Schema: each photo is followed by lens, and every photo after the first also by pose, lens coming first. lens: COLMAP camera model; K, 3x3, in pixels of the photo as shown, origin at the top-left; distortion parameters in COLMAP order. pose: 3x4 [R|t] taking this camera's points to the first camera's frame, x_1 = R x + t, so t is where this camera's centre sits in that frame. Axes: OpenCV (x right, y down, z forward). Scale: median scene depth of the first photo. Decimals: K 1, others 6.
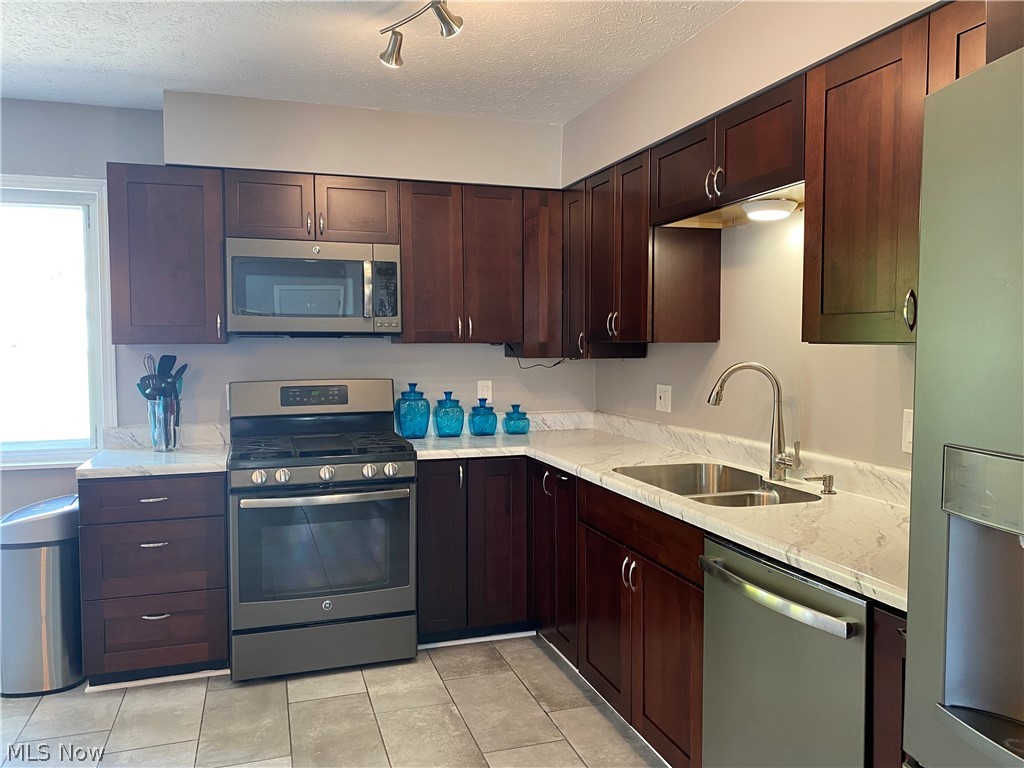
lens RADIAL K [[785.0, 0, 506.6], [0, 785.0, 379.8], [0, 0, 1]] dist [0.015592, -0.004982]
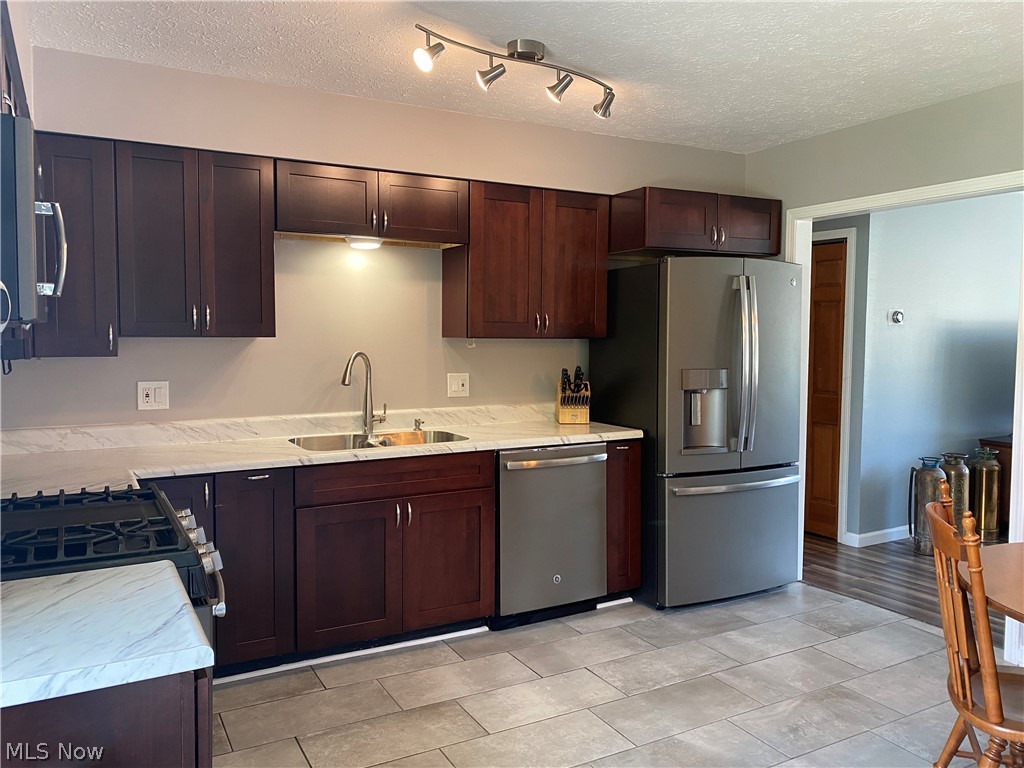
lens RADIAL K [[785.0, 0, 506.6], [0, 785.0, 379.8], [0, 0, 1]] dist [0.015592, -0.004982]
pose [[-0.186237, -0.049927, 0.981235, -0.982869], [0.043610, 0.997304, 0.059021, -0.039717], [-0.981536, 0.053784, -0.183558, 0.913879]]
